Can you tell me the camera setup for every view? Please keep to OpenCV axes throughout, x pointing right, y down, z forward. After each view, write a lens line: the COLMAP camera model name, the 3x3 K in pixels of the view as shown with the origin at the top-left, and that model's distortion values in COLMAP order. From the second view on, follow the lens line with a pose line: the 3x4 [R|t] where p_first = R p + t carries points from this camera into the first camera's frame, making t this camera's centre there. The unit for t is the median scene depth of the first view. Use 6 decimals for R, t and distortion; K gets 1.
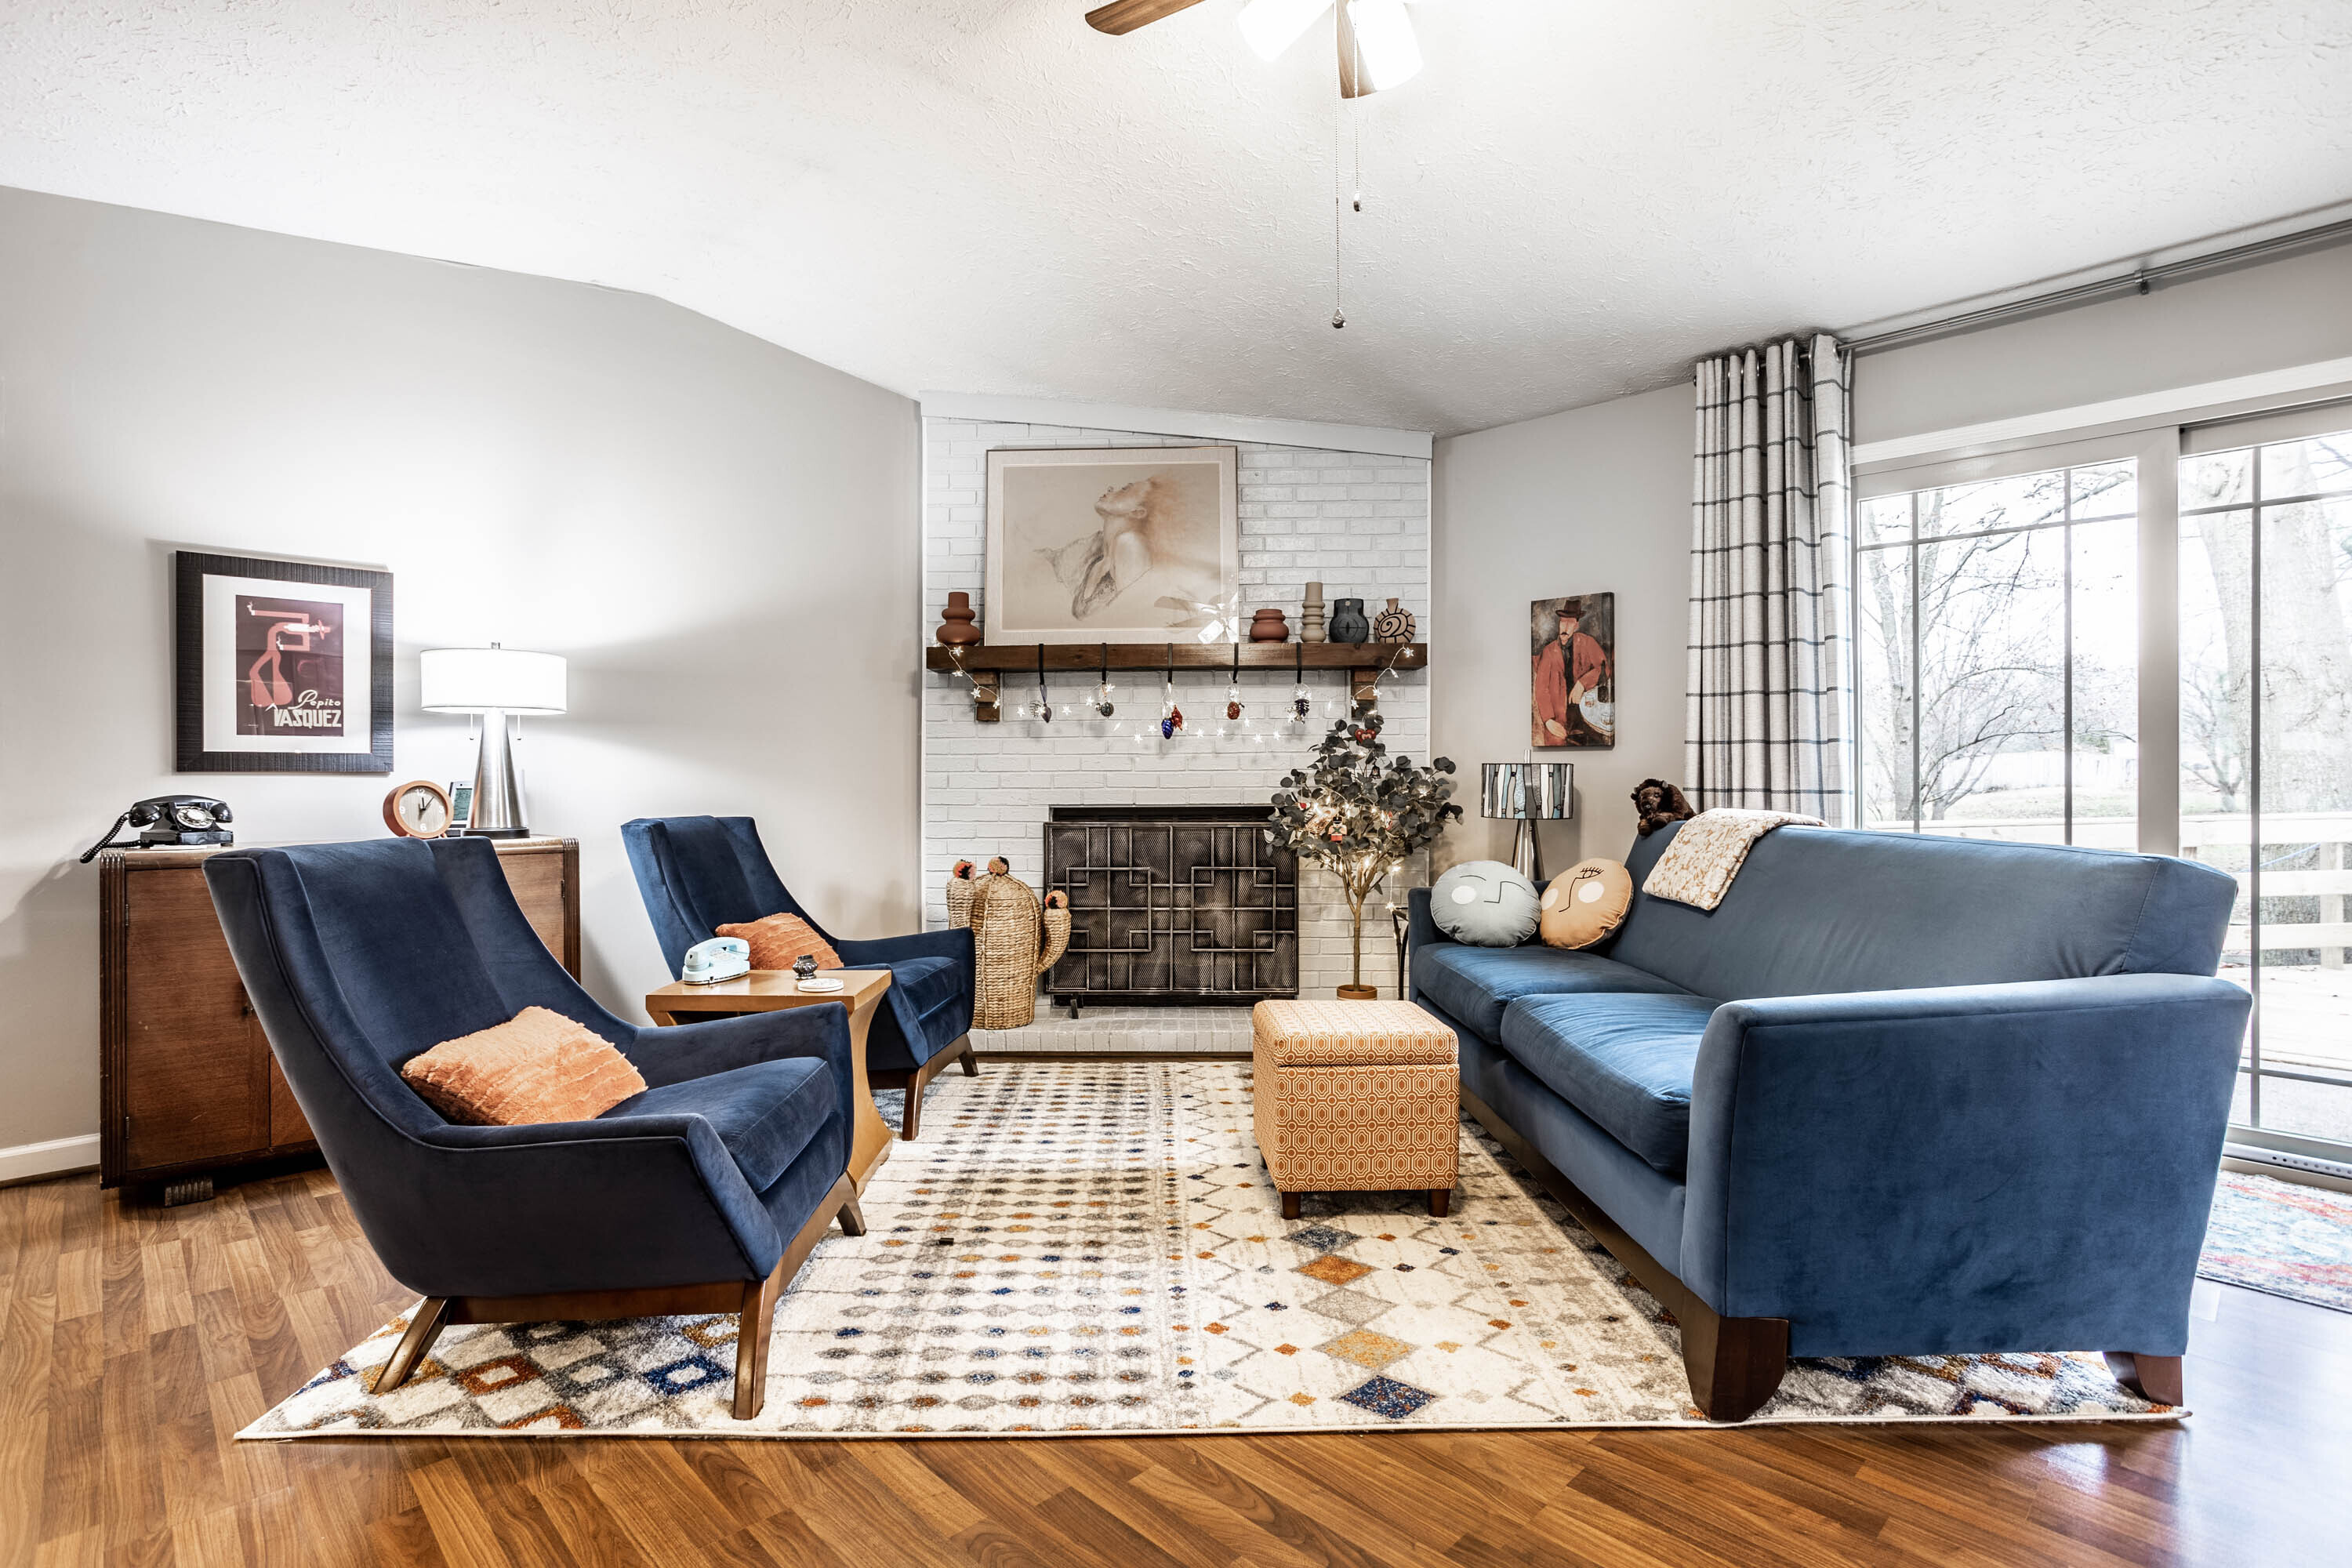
lens RADIAL K [[1148.8, 0, 1167.4], [0, 1148.8, 780.2], [0, 0, 1]] dist [-0.065718, 0.039246]
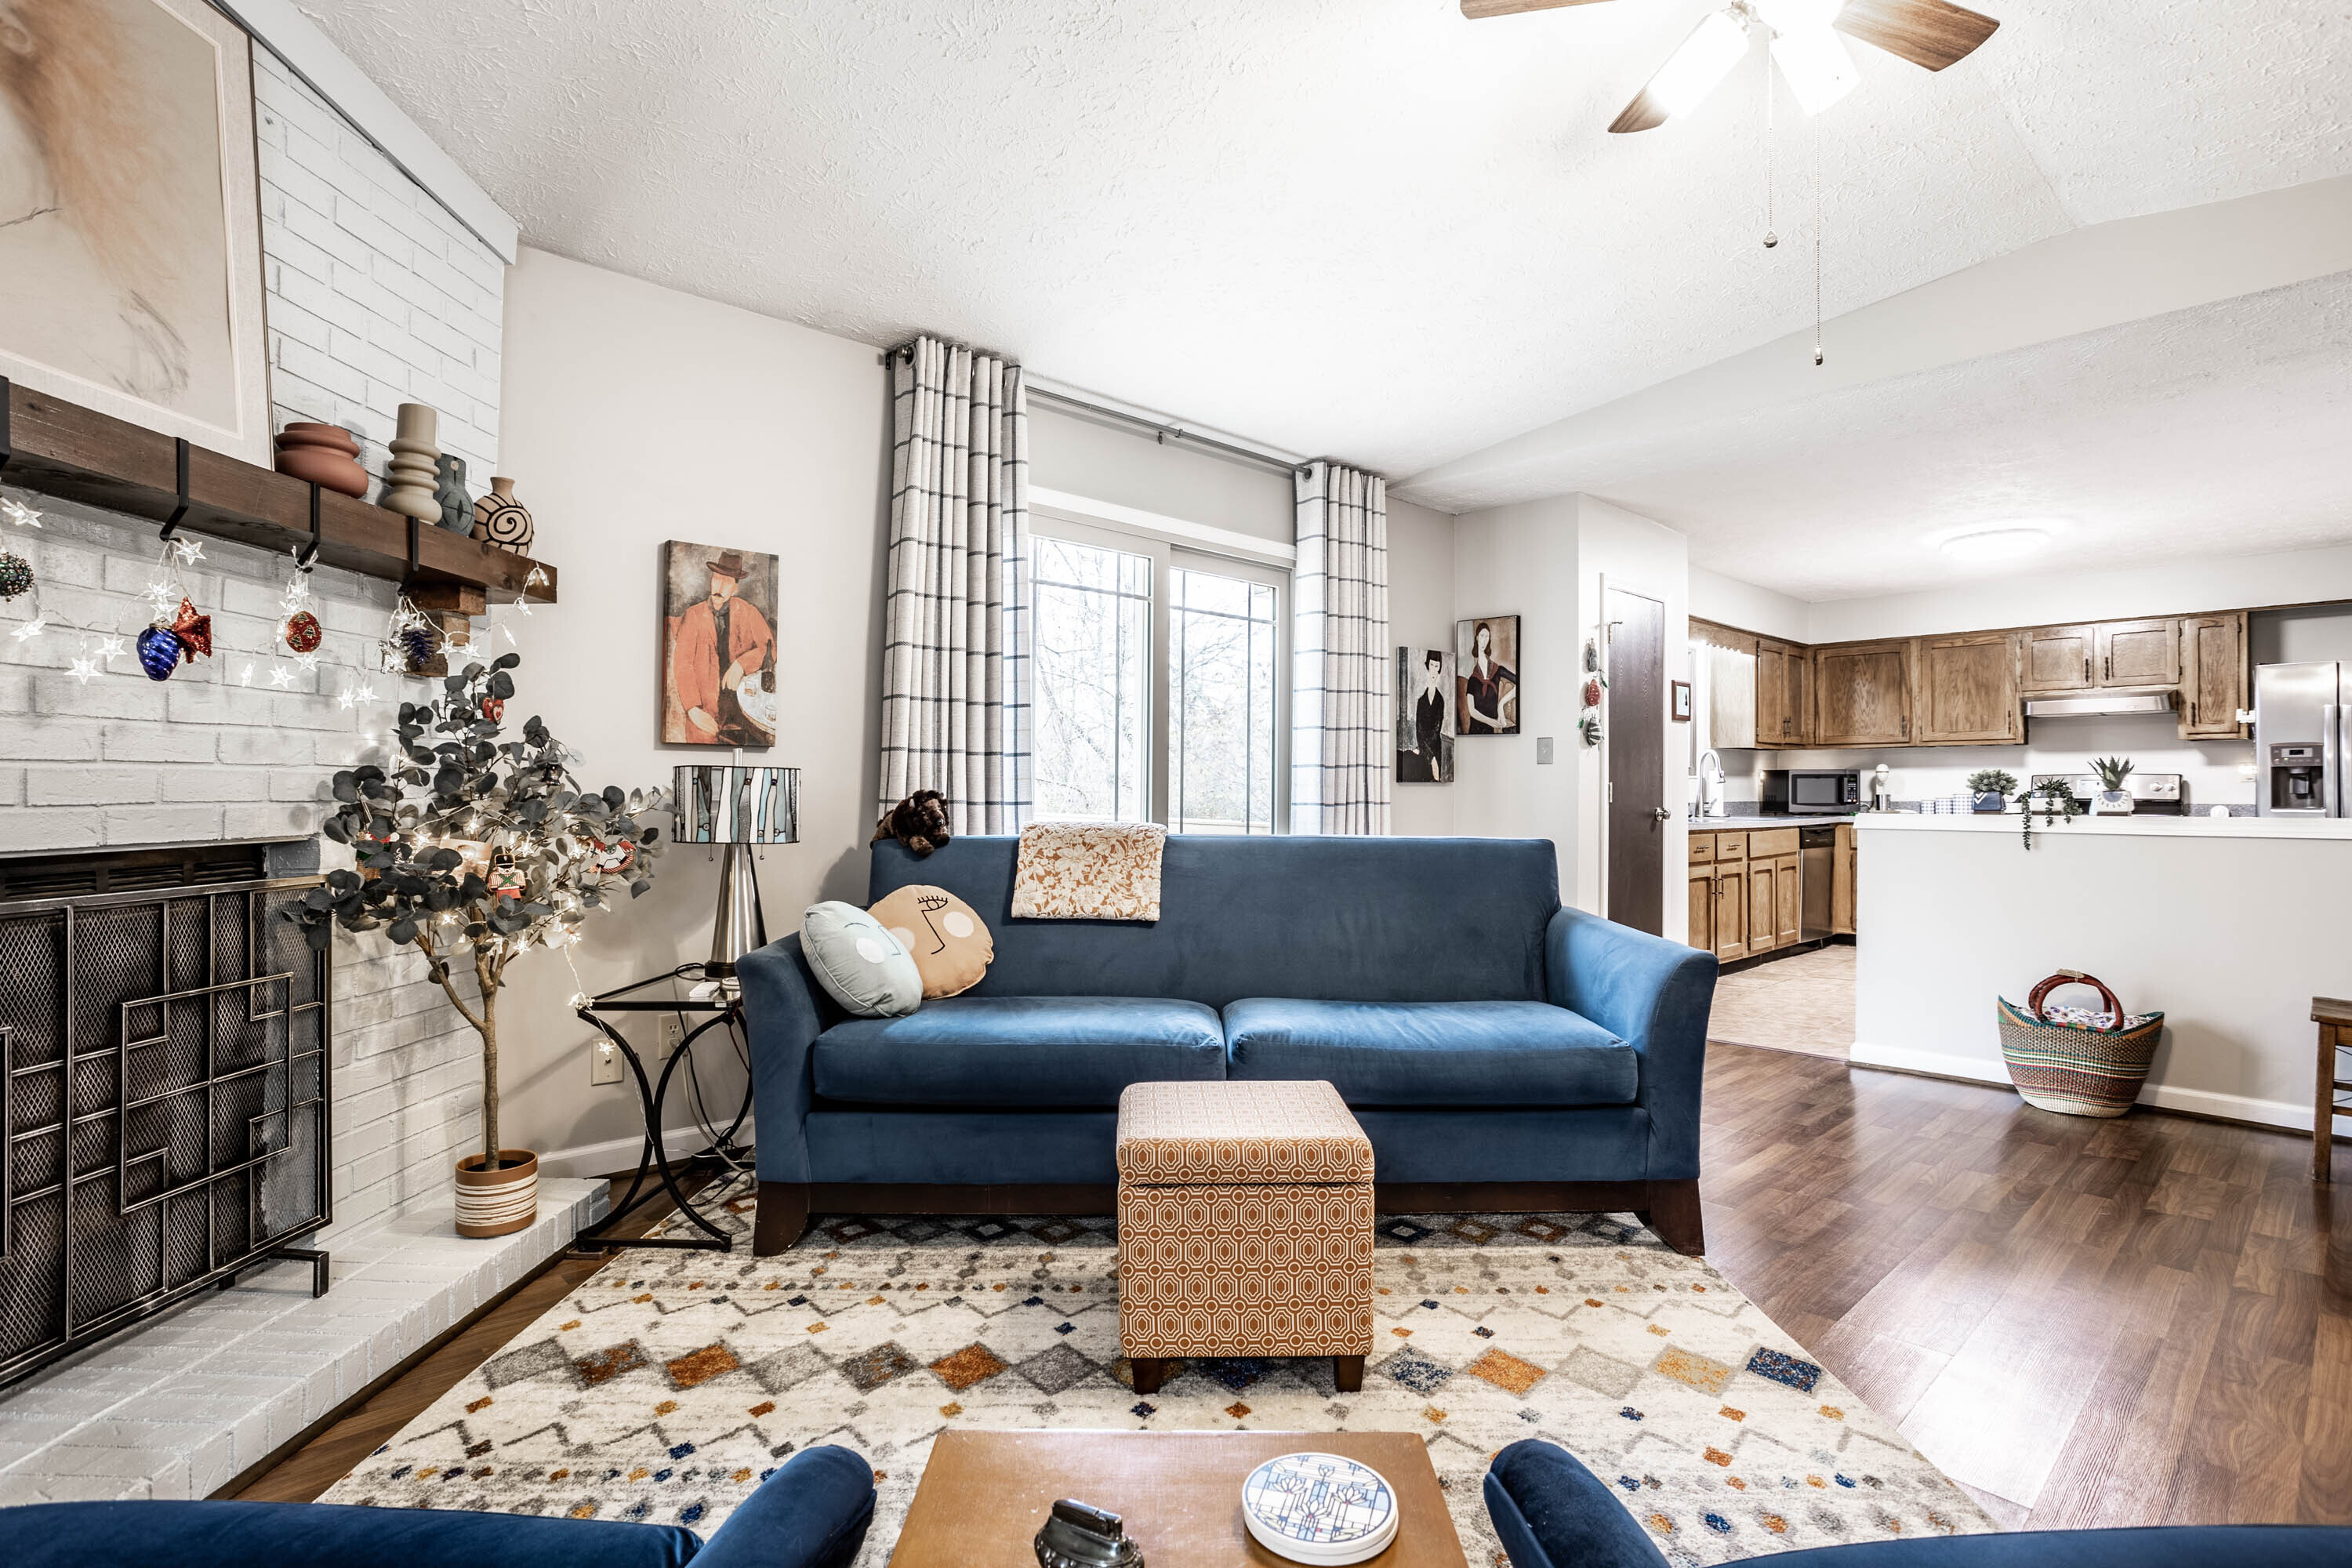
lens RADIAL K [[1134.0, 0, 1176.0], [0, 1134.0, 784.0], [0, 0, 1]] dist [-0.050363, 0.026579]
pose [[0.025185, 0.007735, 0.999653, -0.390081], [-0.004891, 0.999959, -0.007615, 0.000260], [-0.999671, -0.004697, 0.025222, 0.688060]]
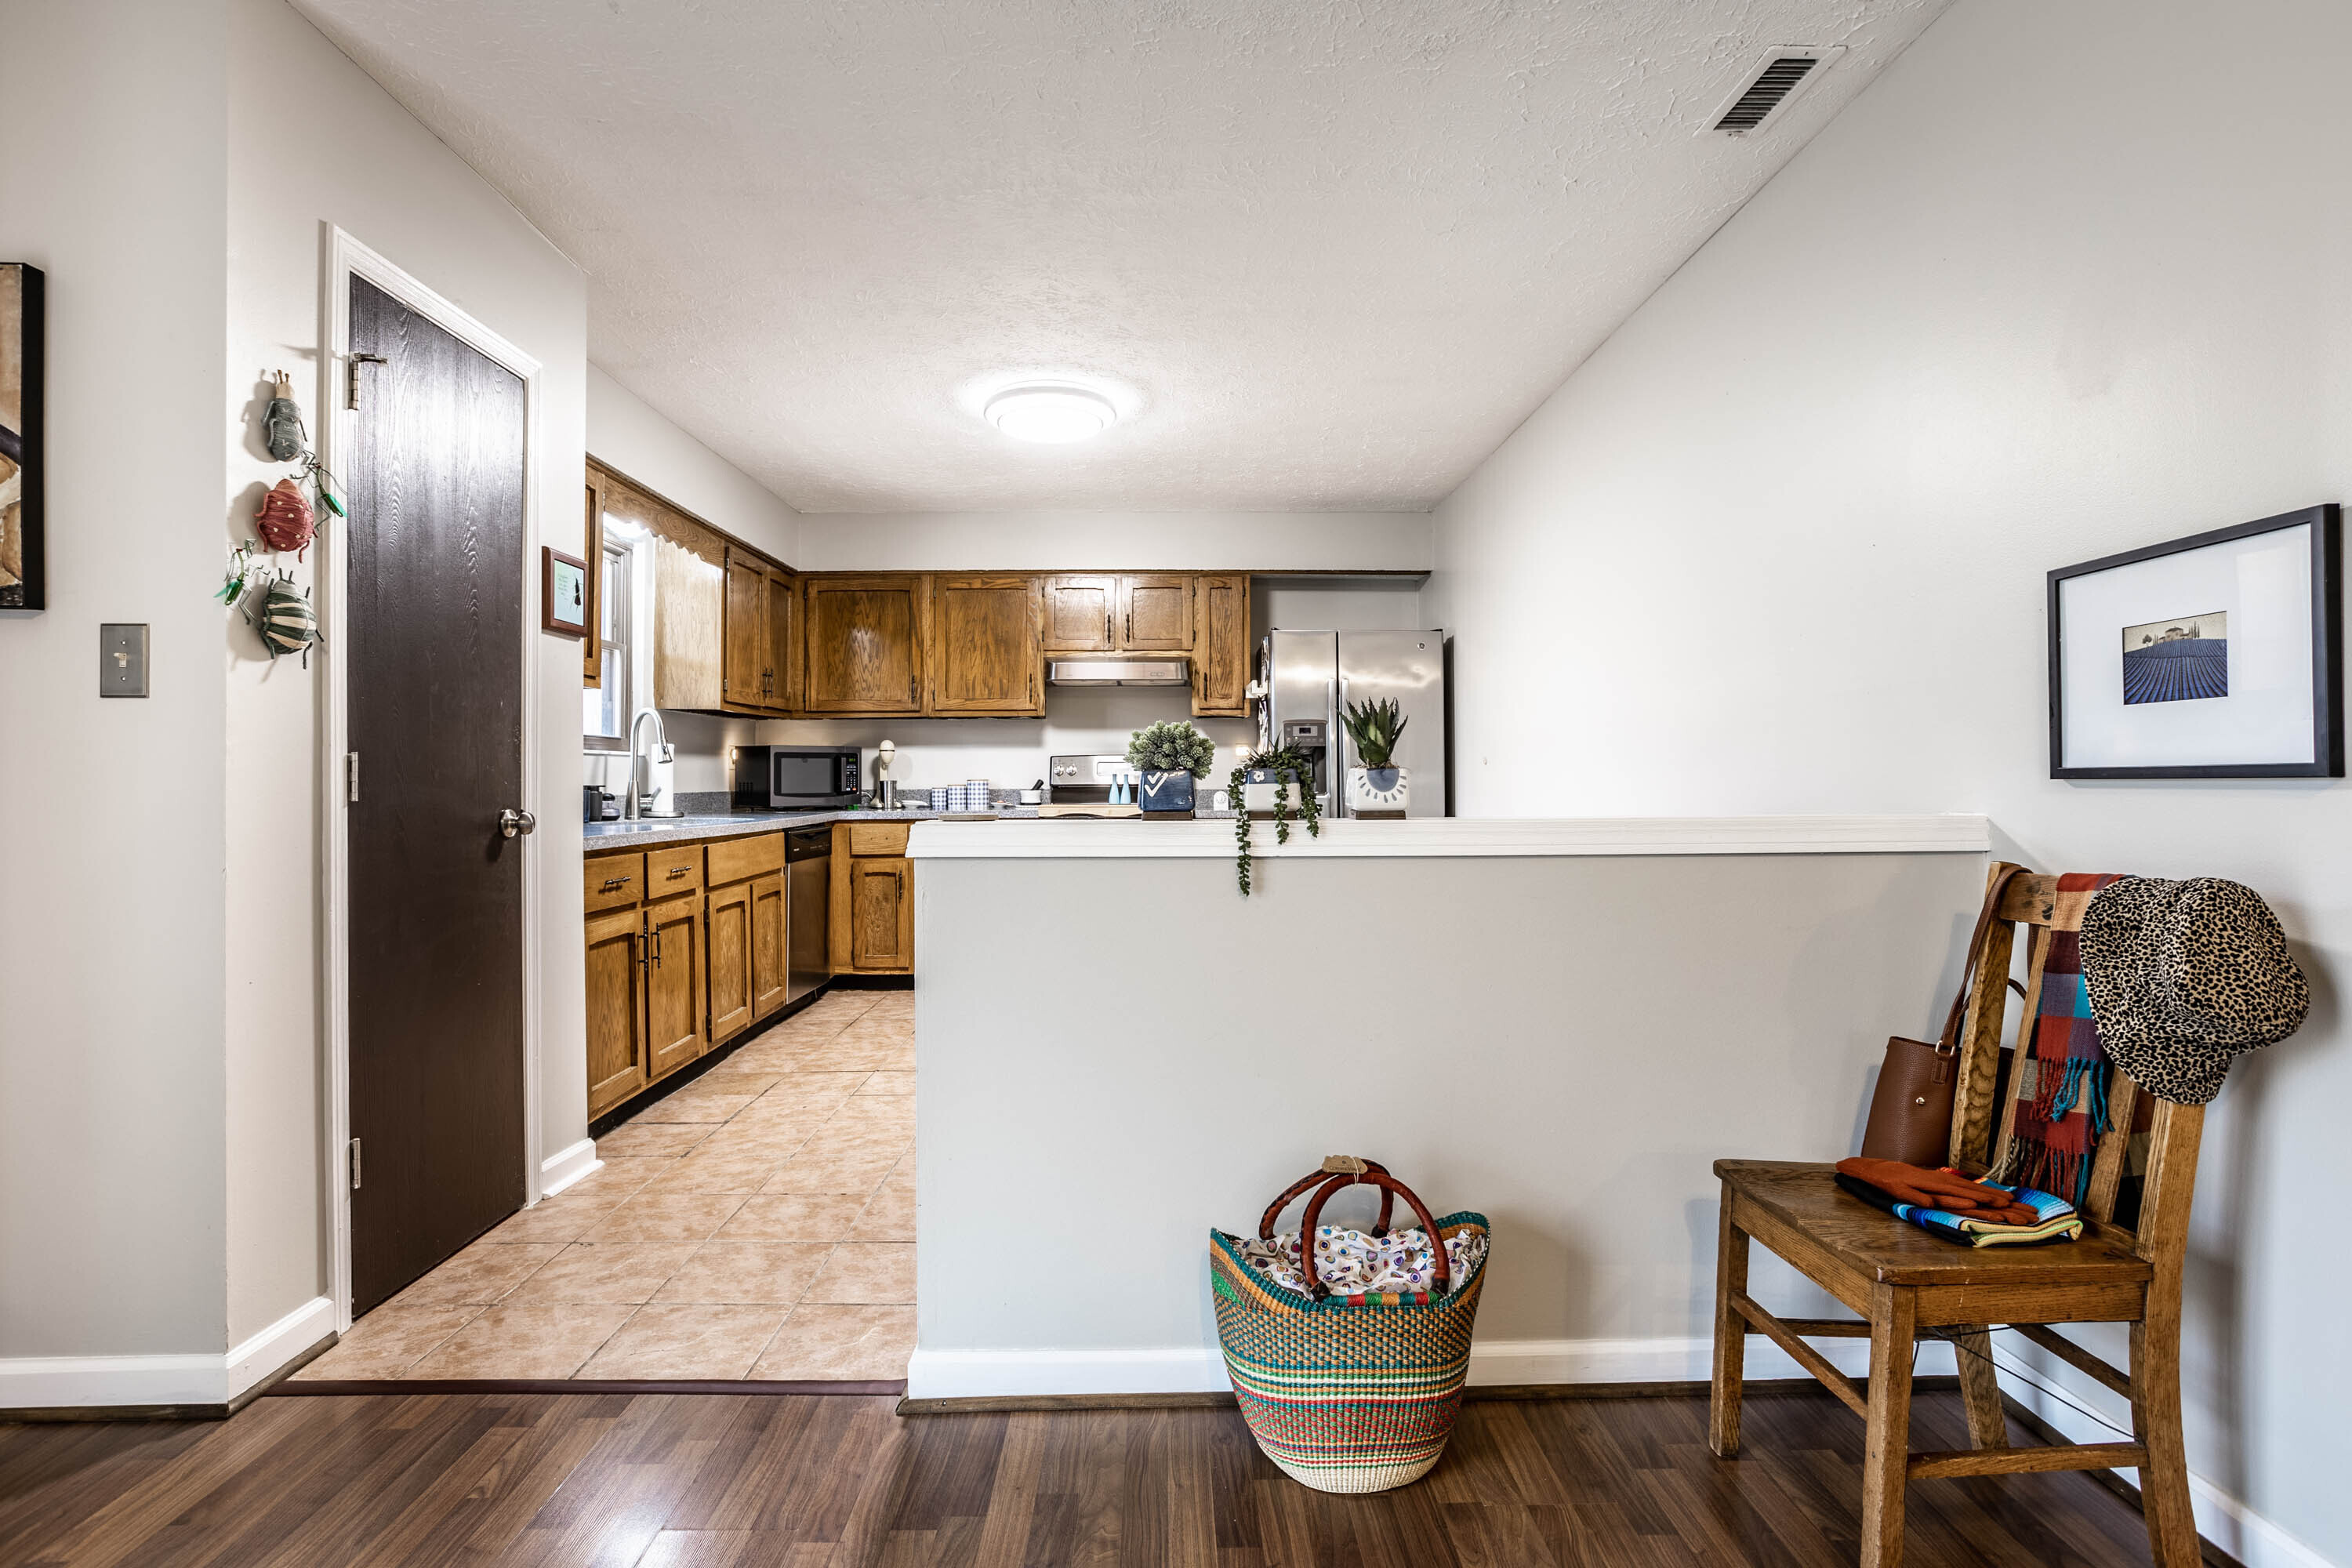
lens RADIAL K [[1148.8, 0, 1167.4], [0, 1148.8, 780.2], [0, 0, 1]] dist [-0.065718, 0.039246]
pose [[-0.723220, 0.002859, 0.690611, 0.274105], [0.001886, 0.999996, -0.002165, 0.000956], [-0.690615, -0.000263, -0.723223, 0.341826]]
